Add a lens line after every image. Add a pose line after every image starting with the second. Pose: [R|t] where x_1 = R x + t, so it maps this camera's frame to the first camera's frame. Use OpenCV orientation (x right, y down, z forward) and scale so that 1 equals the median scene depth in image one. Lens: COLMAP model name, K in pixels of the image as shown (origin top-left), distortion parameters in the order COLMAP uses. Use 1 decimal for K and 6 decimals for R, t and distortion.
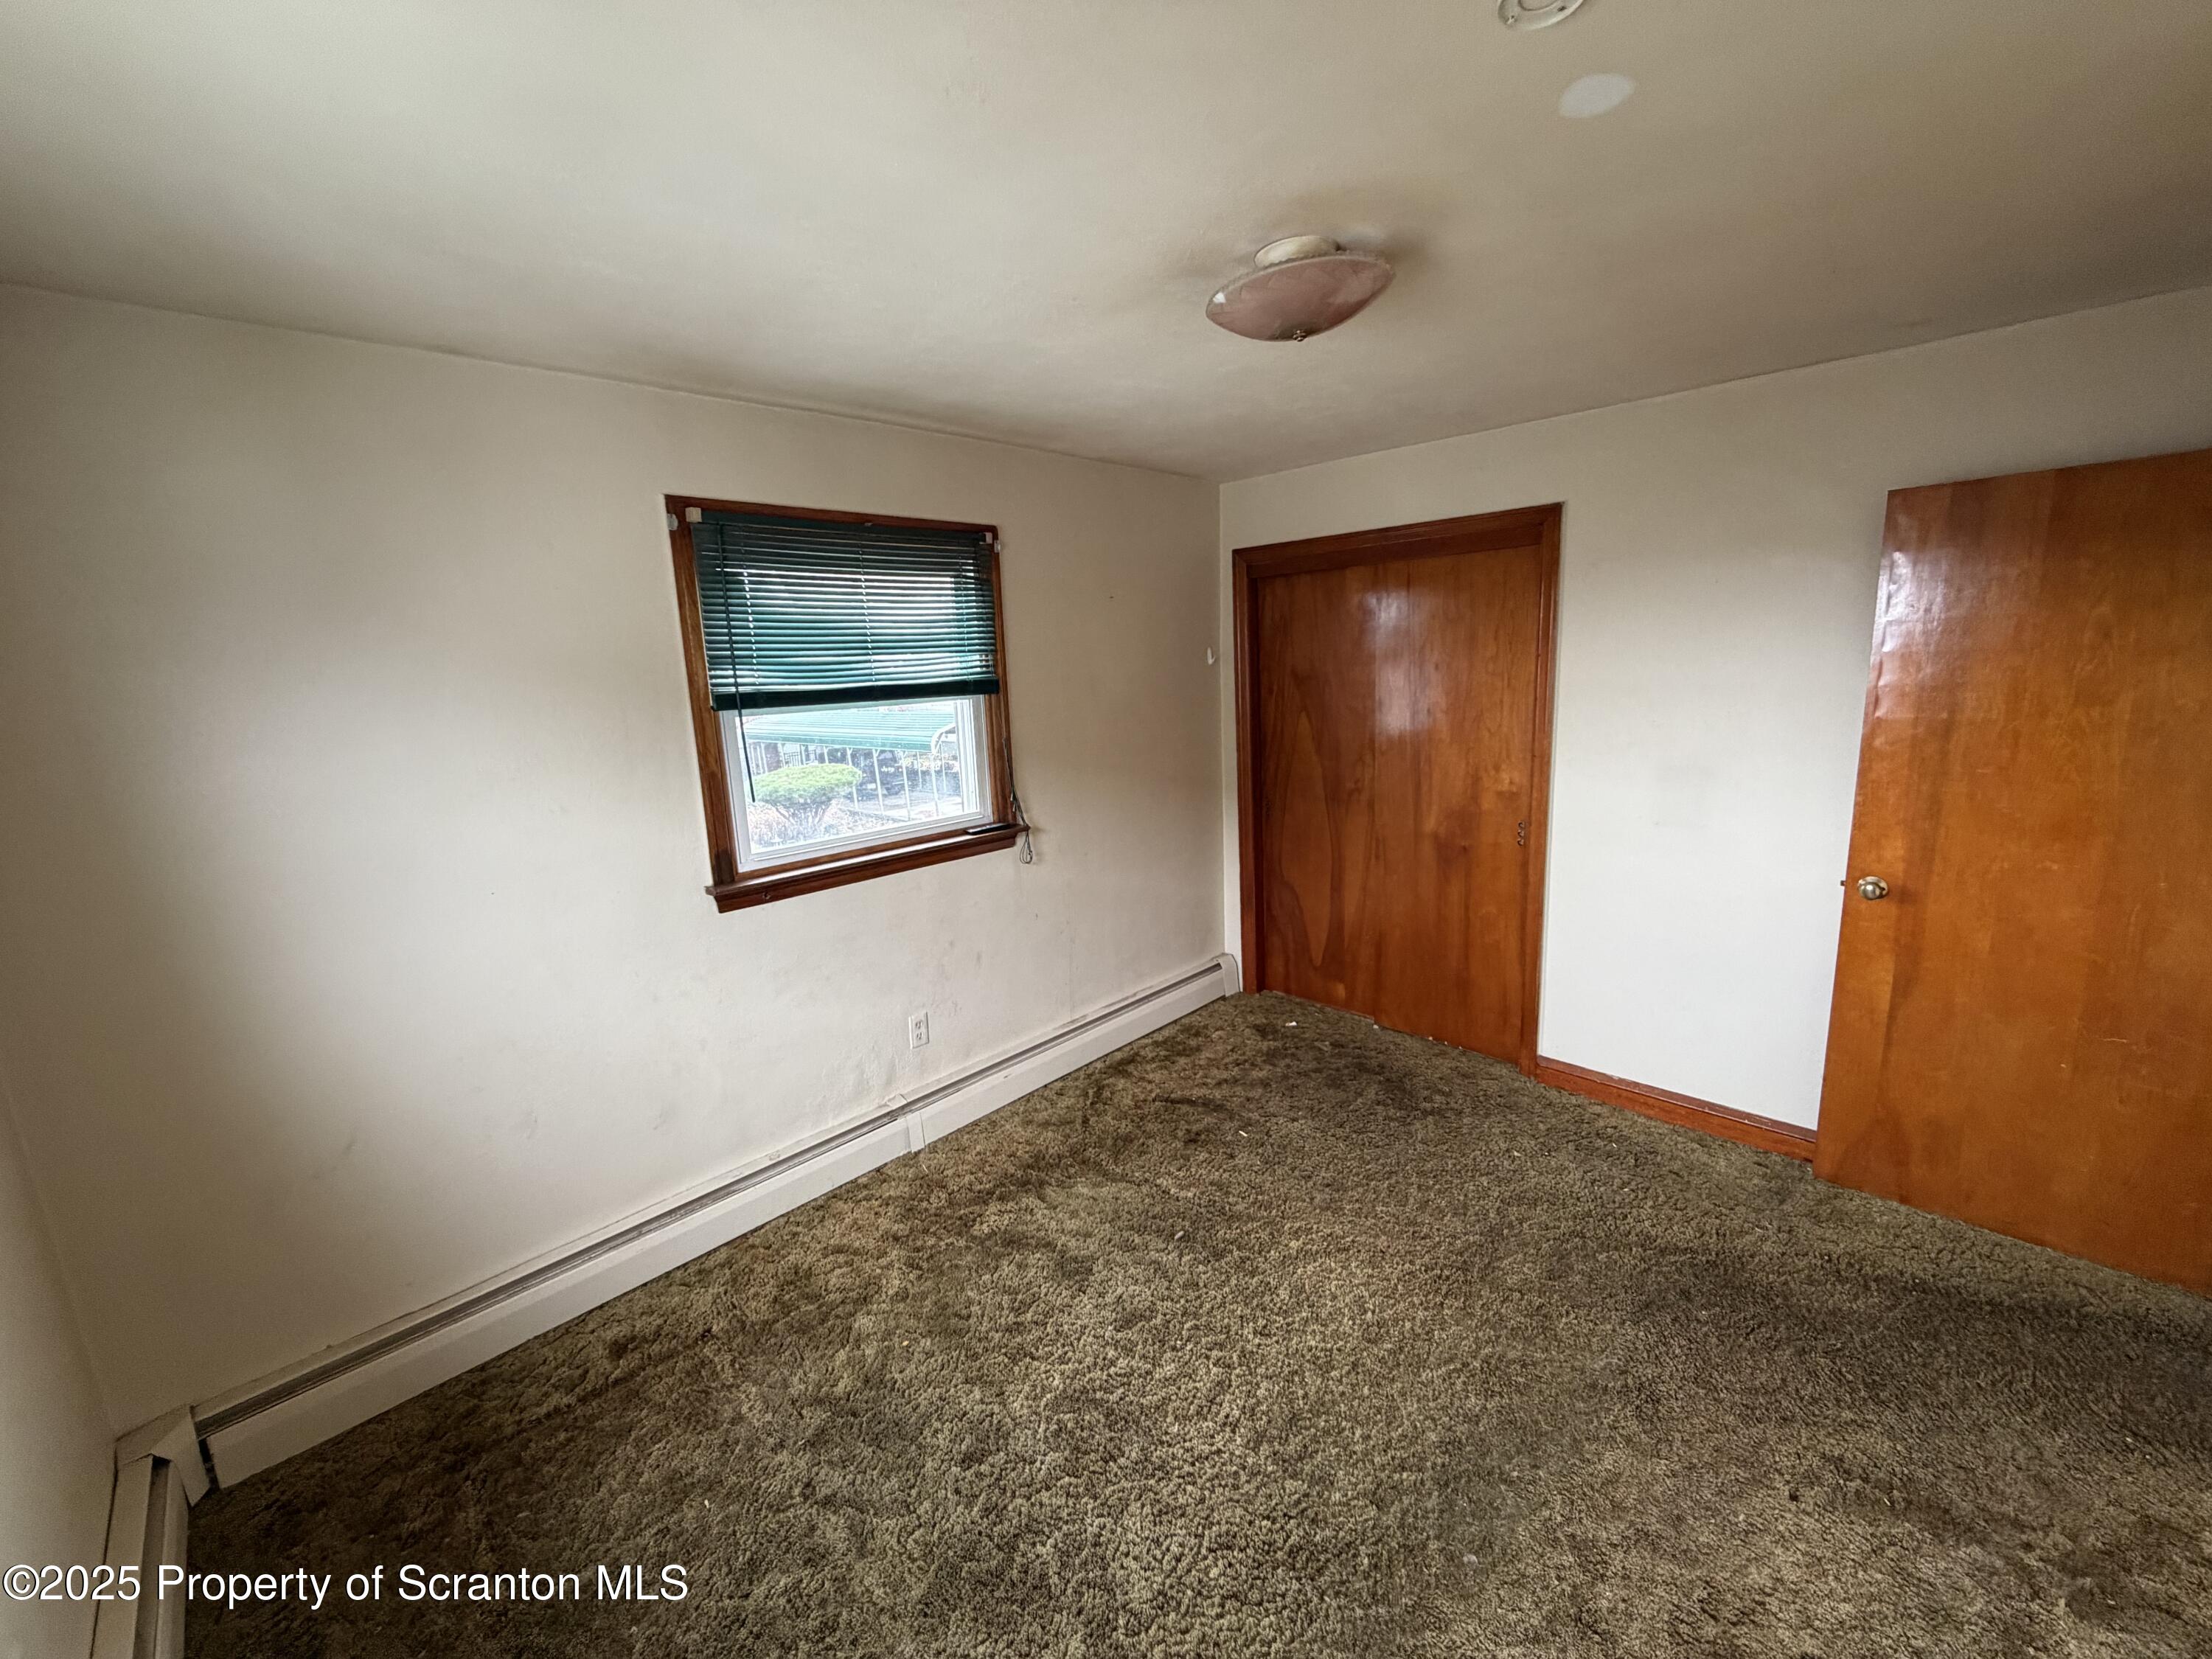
lens RADIAL K [[880.7, 0, 1099.3], [0, 880.7, 828.7], [0, 0, 1]] dist [0.001095, 0.000284]
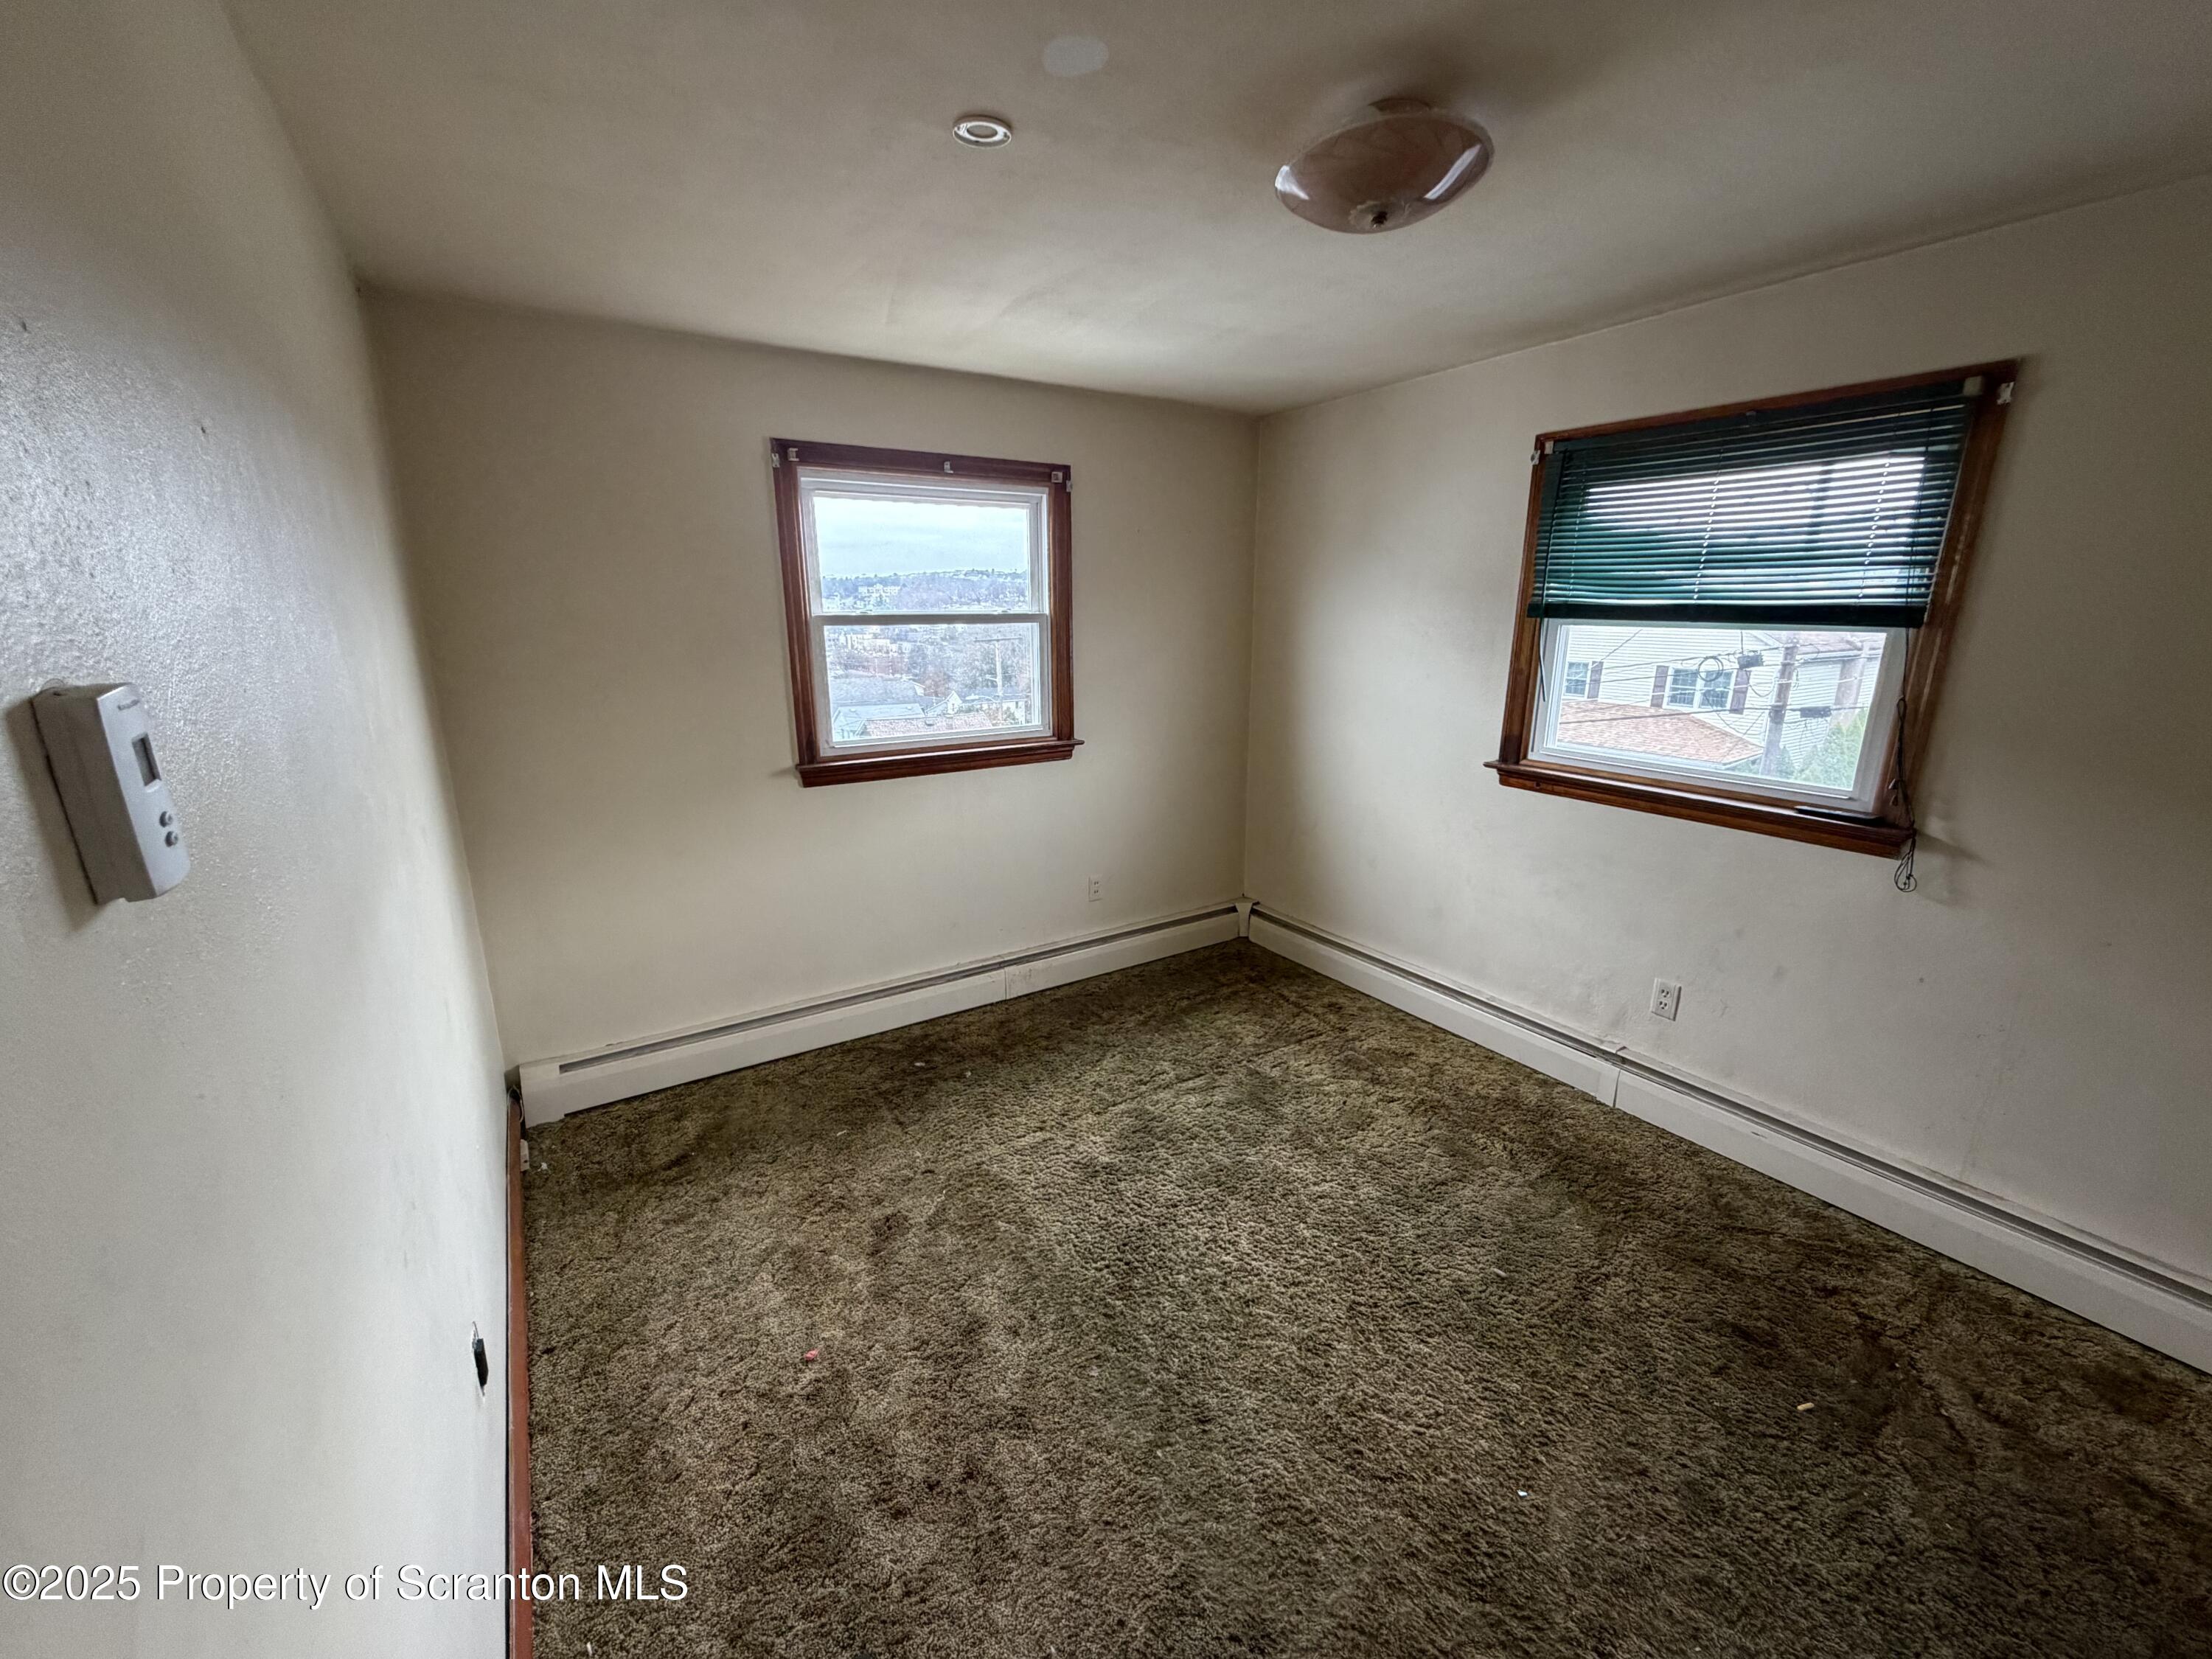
lens RADIAL K [[891.4, 0, 1096.1], [0, 891.4, 833.3], [0, 0, 1]] dist [0.000773, 0.000182]
pose [[-0.215580, 0.299721, -0.929351, 0.713384], [-0.160478, 0.927915, 0.336484, -0.139539], [0.963209, 0.221680, -0.151941, 0.546392]]
